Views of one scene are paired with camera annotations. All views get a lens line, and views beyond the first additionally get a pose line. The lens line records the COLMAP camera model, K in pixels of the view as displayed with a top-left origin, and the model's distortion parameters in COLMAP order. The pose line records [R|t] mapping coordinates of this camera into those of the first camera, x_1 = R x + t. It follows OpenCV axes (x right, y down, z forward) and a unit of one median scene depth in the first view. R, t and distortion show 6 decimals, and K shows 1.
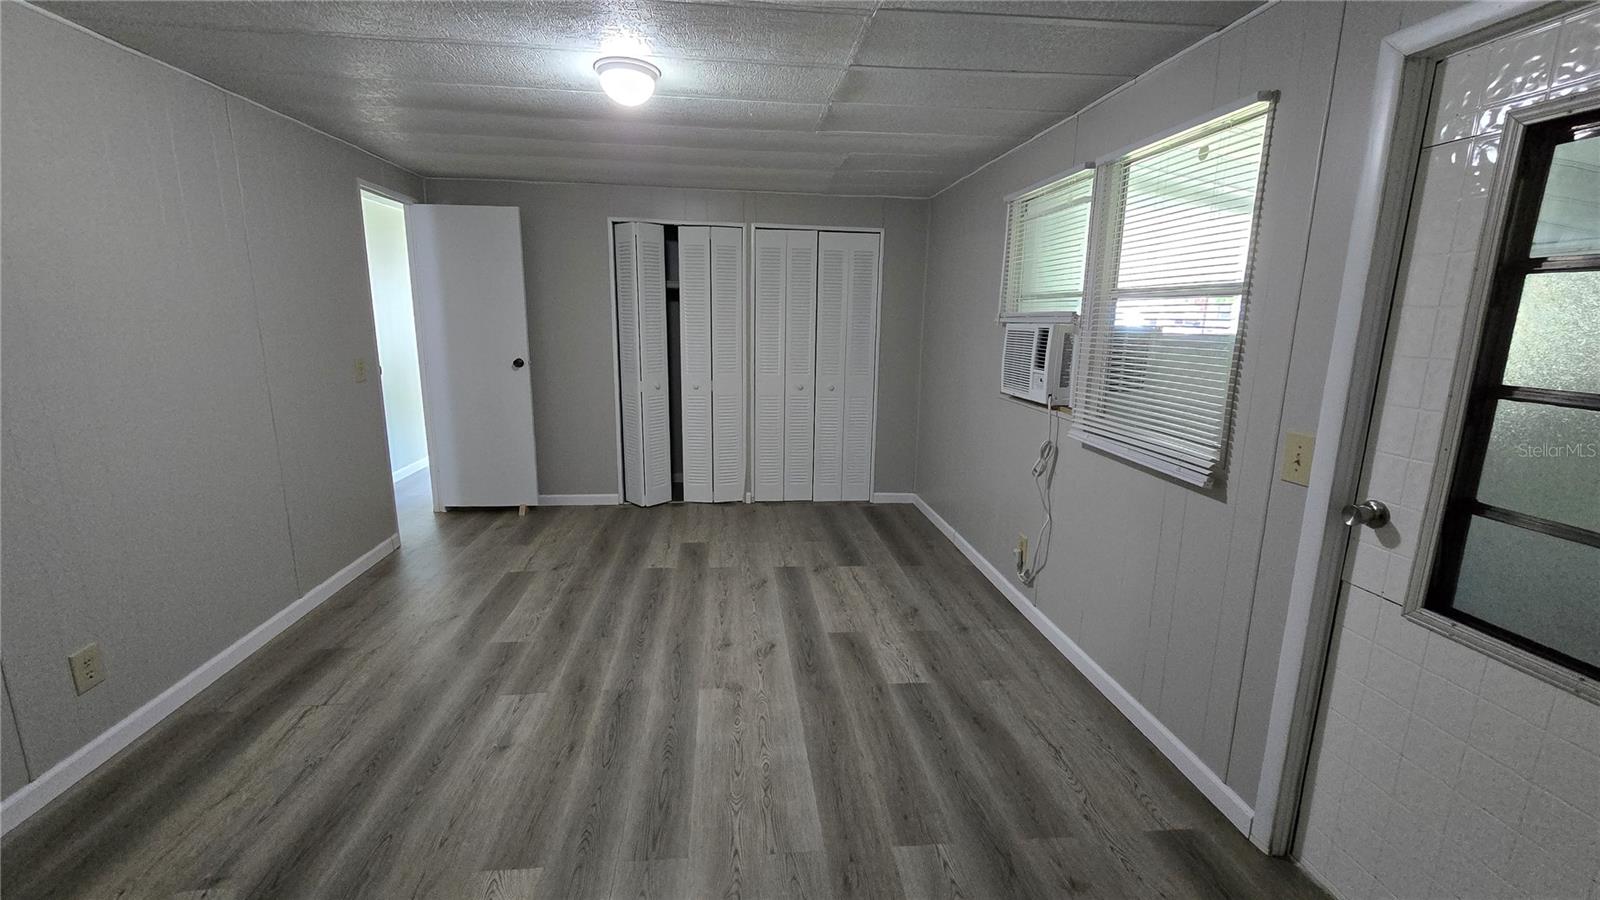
lens RADIAL K [[654.3, 0, 793.4], [0, 654.3, 447.0], [0, 0, 1]] dist [-0.003251, -0.000587]
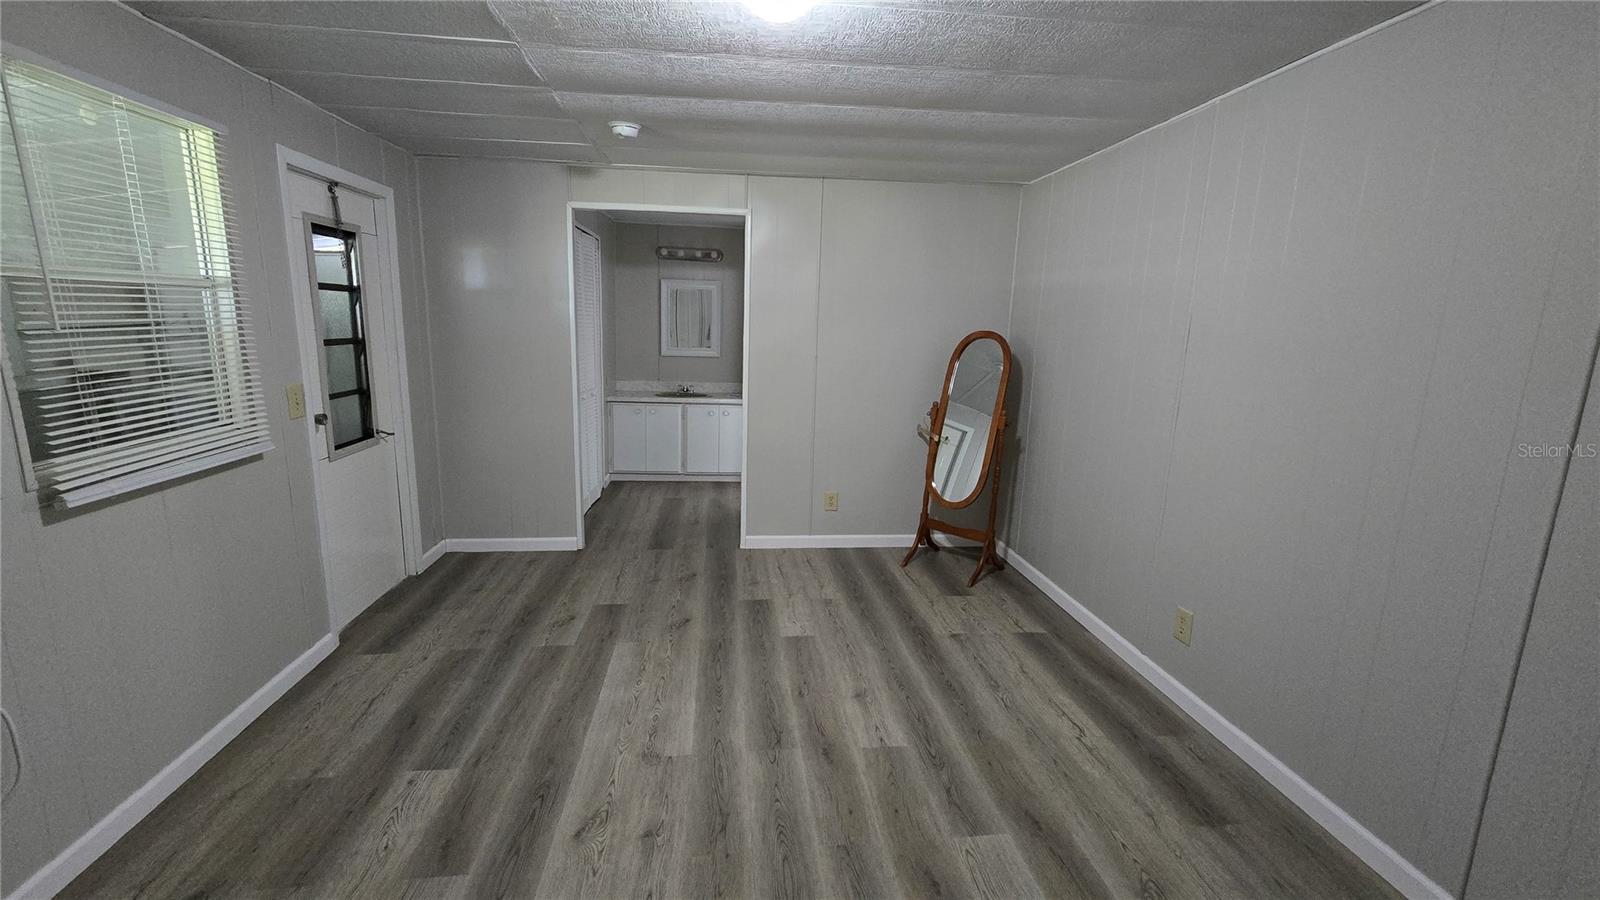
lens RADIAL K [[654.3, 0, 793.4], [0, 654.3, 447.0], [0, 0, 1]] dist [-0.003251, -0.000587]
pose [[-0.999288, -0.035002, -0.014052, -0.250100], [-0.037712, 0.921025, 0.387672, -0.346345], [-0.000627, 0.387926, -0.921690, 1.629975]]
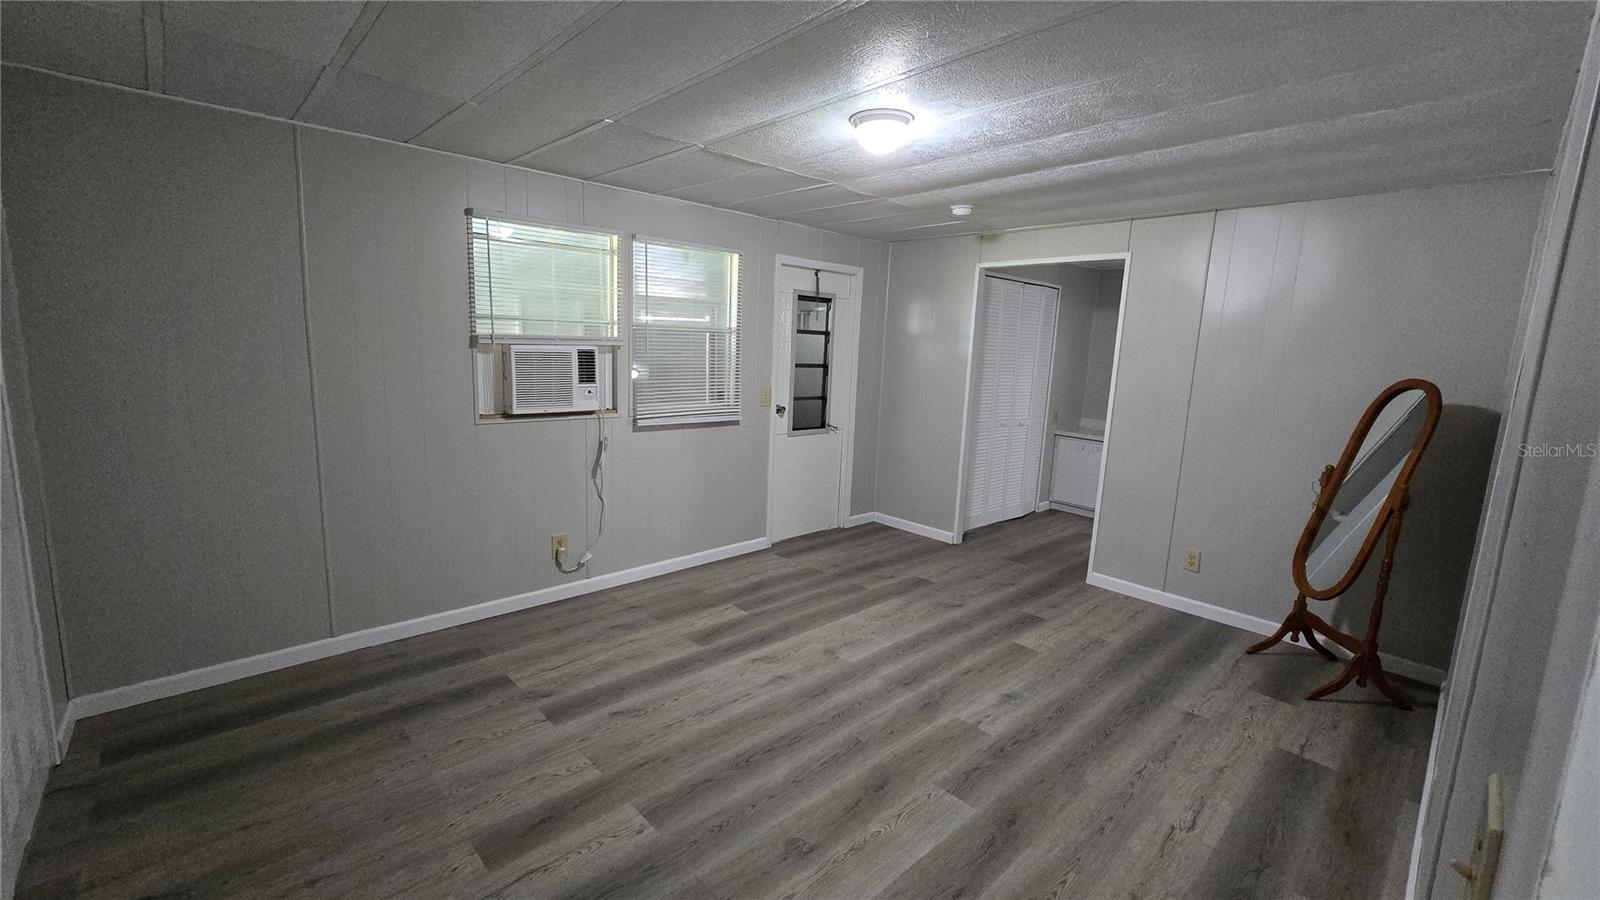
lens RADIAL K [[654.3, 0, 793.4], [0, 654.3, 447.0], [0, 0, 1]] dist [-0.003251, -0.000587]
pose [[-0.604757, -0.159600, 0.780254, -0.945702], [0.115501, 0.951780, 0.284208, -0.356530], [-0.787990, 0.261997, -0.557162, 1.635320]]
